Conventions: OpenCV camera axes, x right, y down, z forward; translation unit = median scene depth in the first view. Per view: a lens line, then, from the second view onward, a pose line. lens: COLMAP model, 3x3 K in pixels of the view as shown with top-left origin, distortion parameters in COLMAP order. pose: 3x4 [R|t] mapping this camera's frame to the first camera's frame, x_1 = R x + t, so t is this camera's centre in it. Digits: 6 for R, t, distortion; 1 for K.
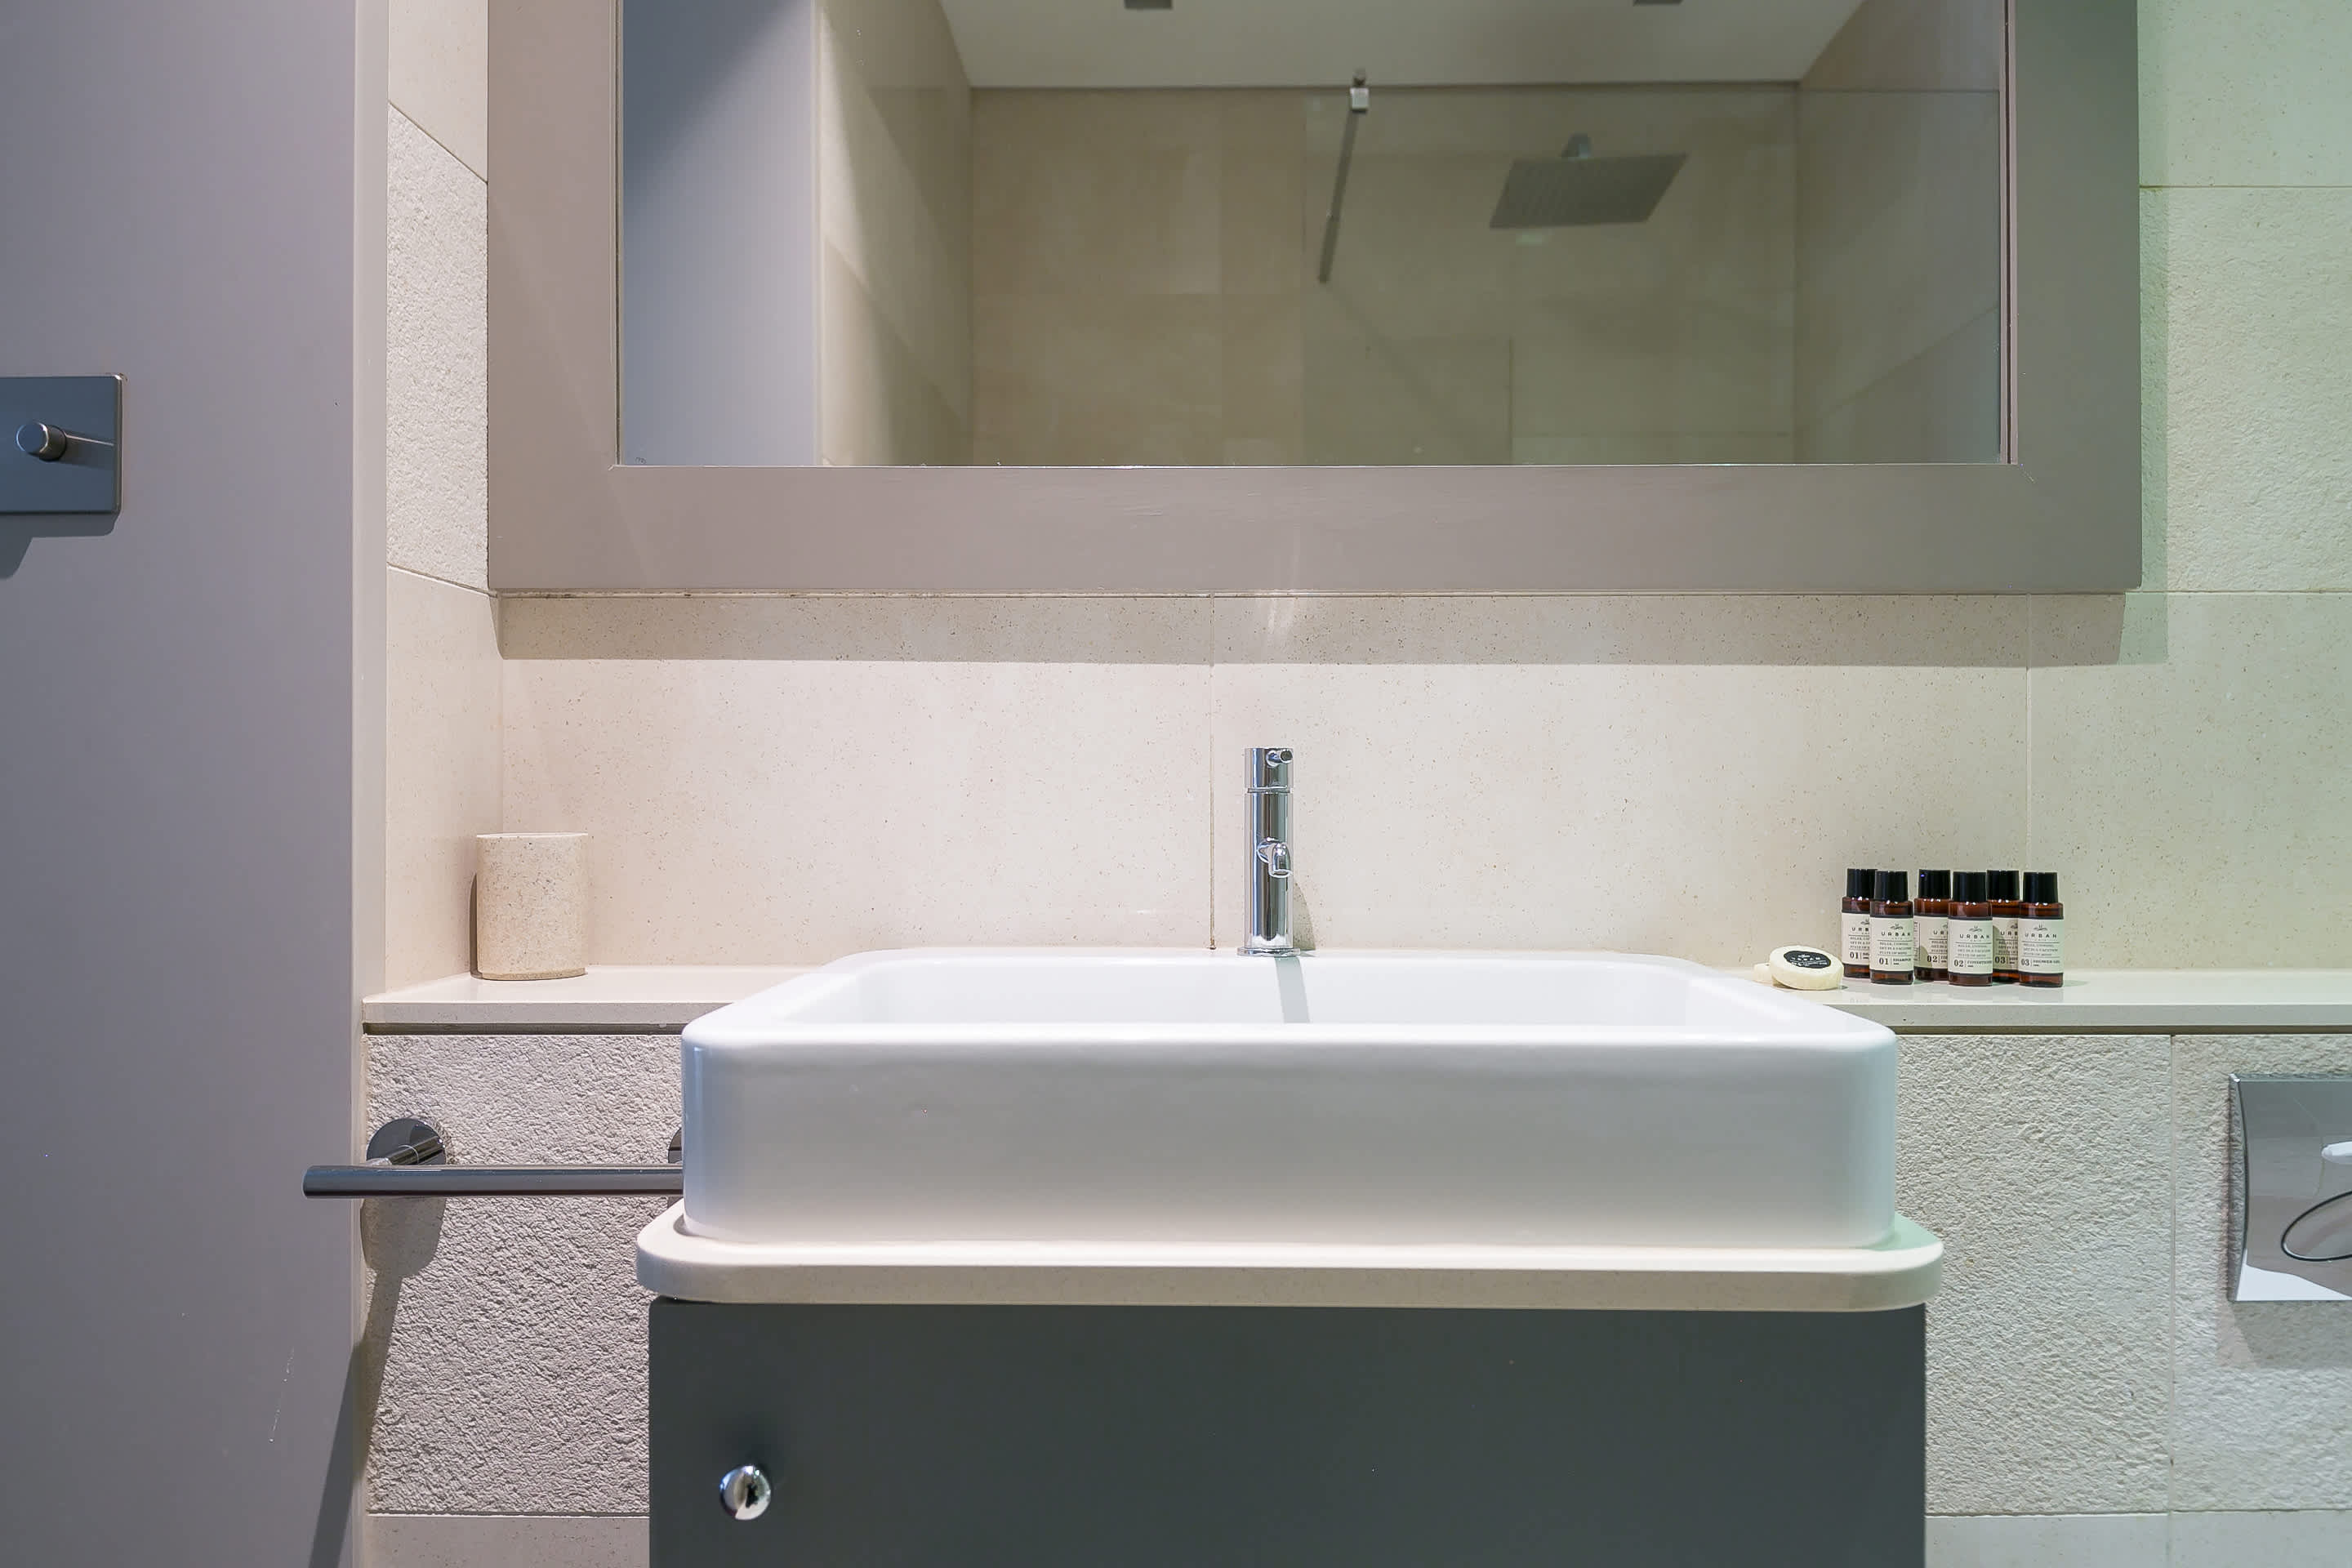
lens RADIAL K [[1652.6, 0, 1176.0], [0, 1652.6, 784.0], [0, 0, 1]] dist [0.002443, 0.000139]
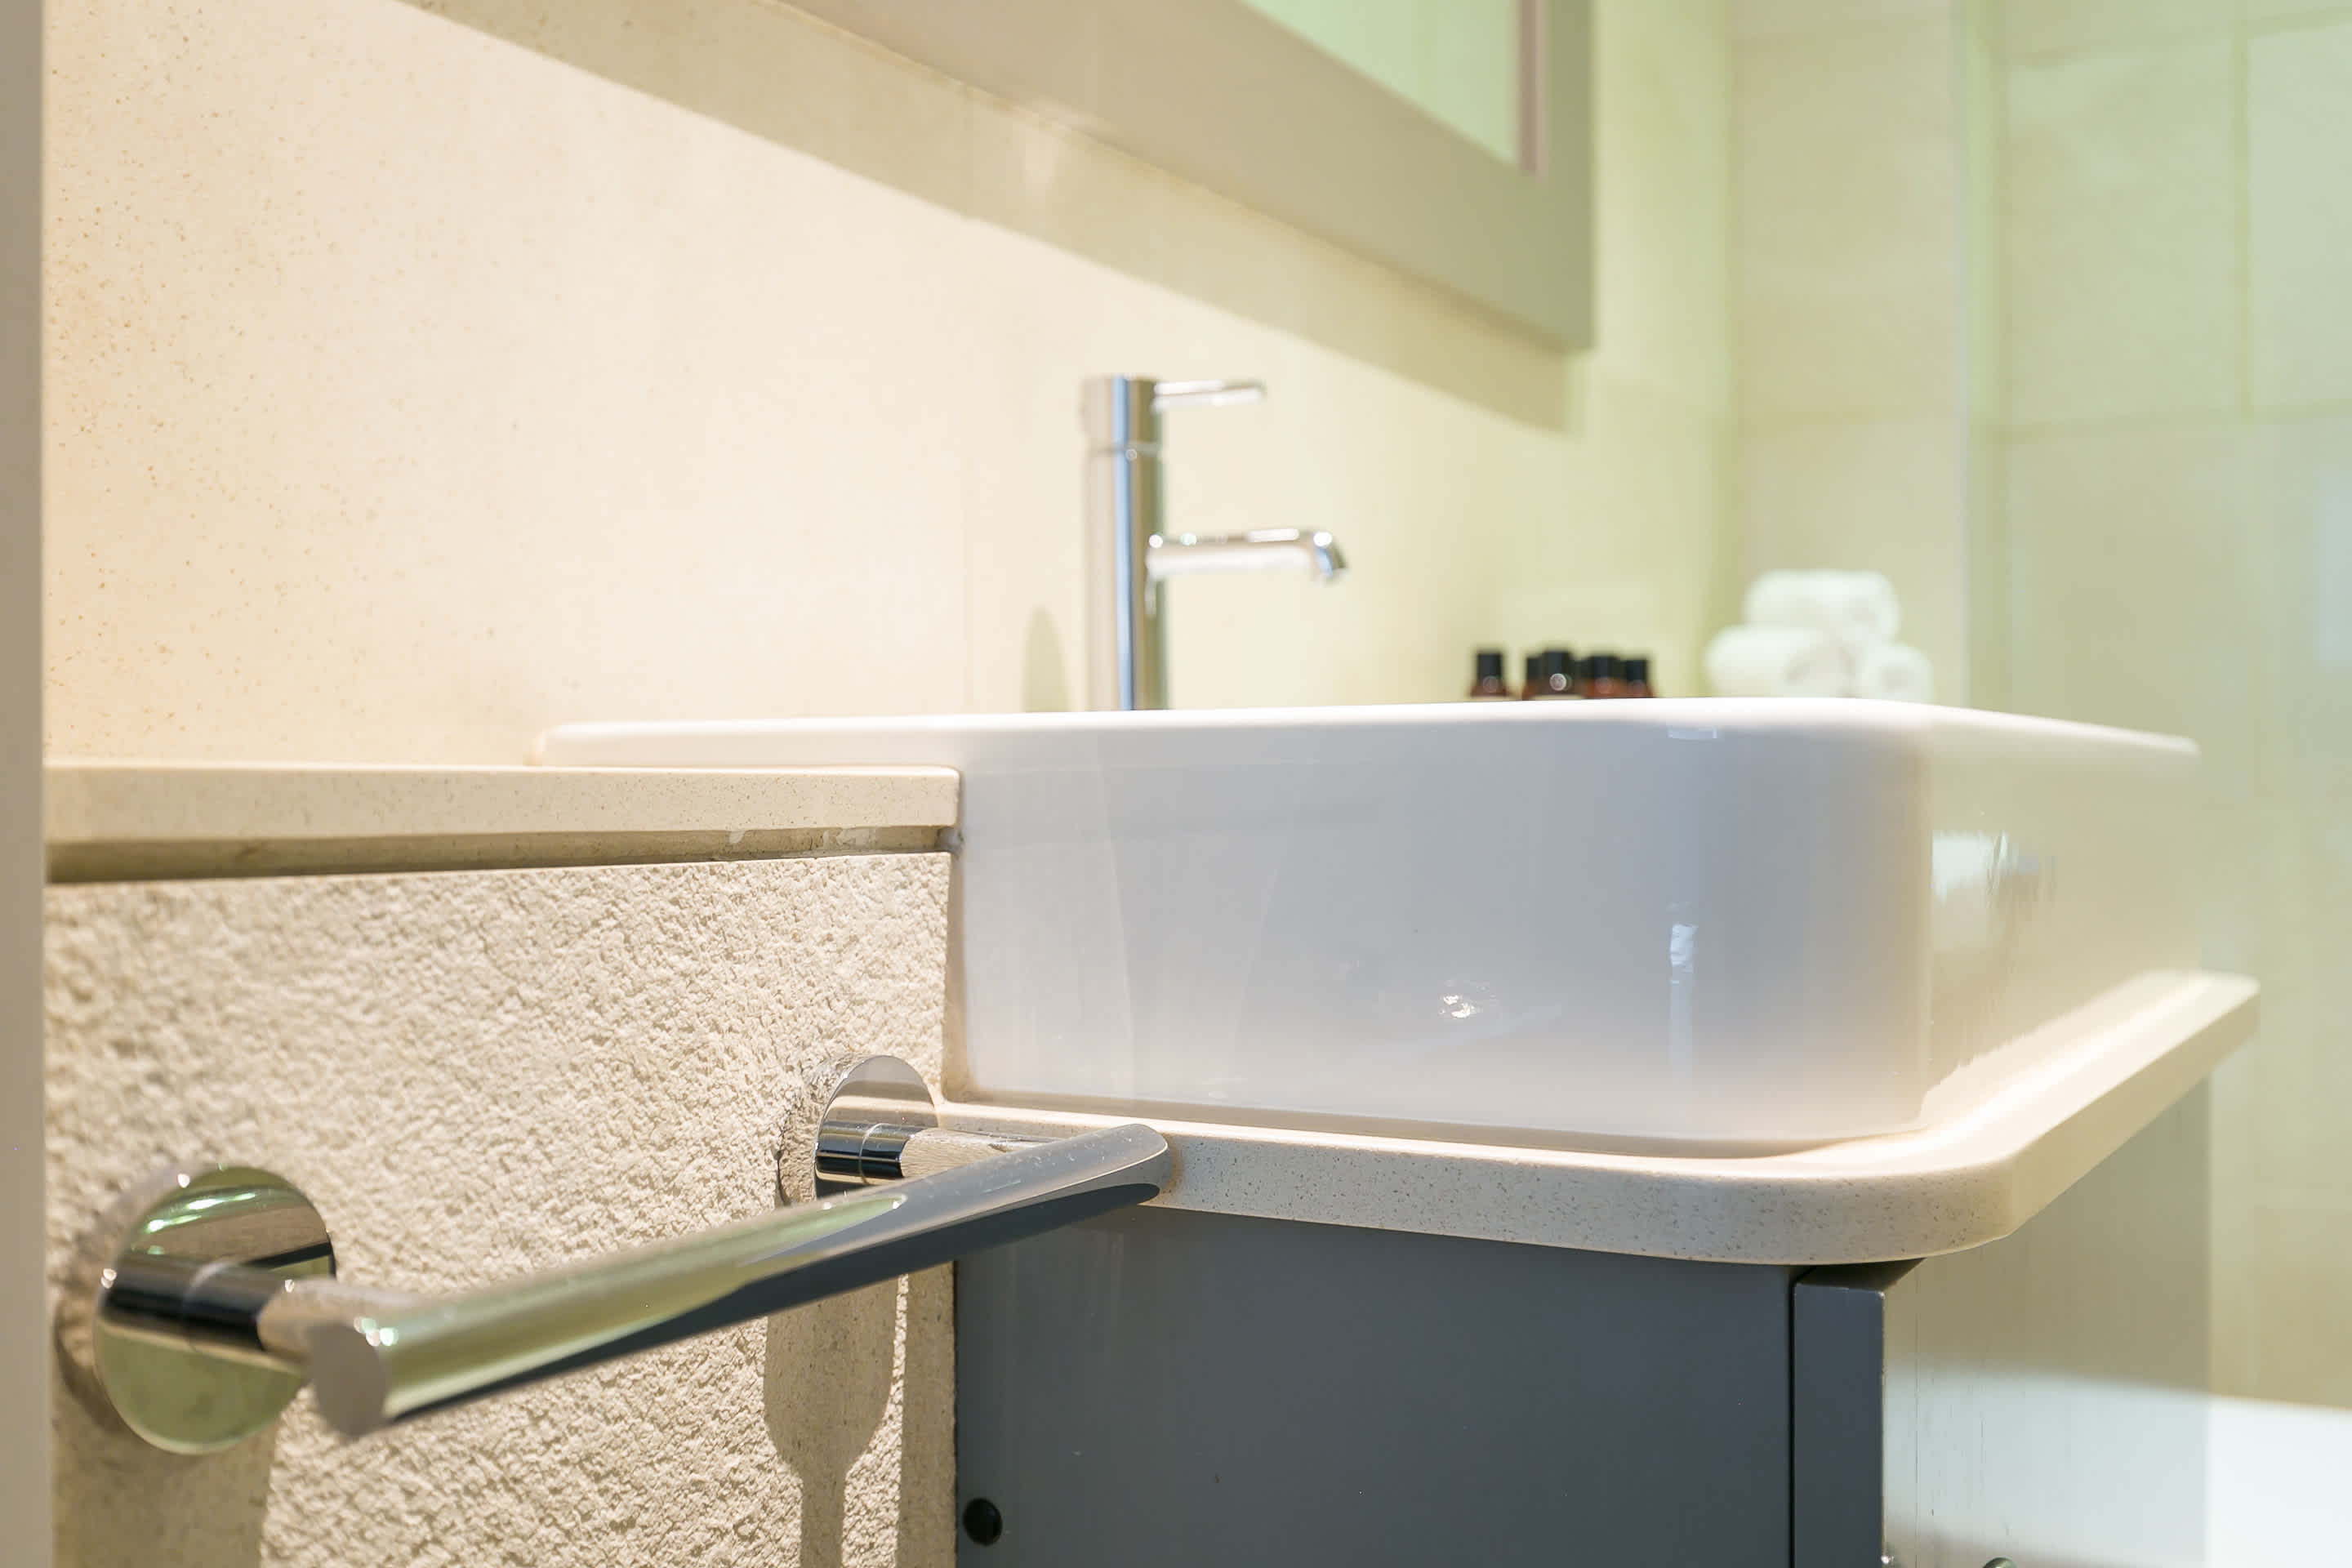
lens RADIAL K [[2342.4, 0, 1176.0], [0, 2342.4, 784.0], [0, 0, 1]] dist [0.011174, 0.006693]
pose [[0.510513, 0.002126, 0.859867, -0.719975], [-0.009080, 0.999955, 0.002918, 0.132212], [-0.859822, -0.009298, 0.510509, 0.646659]]
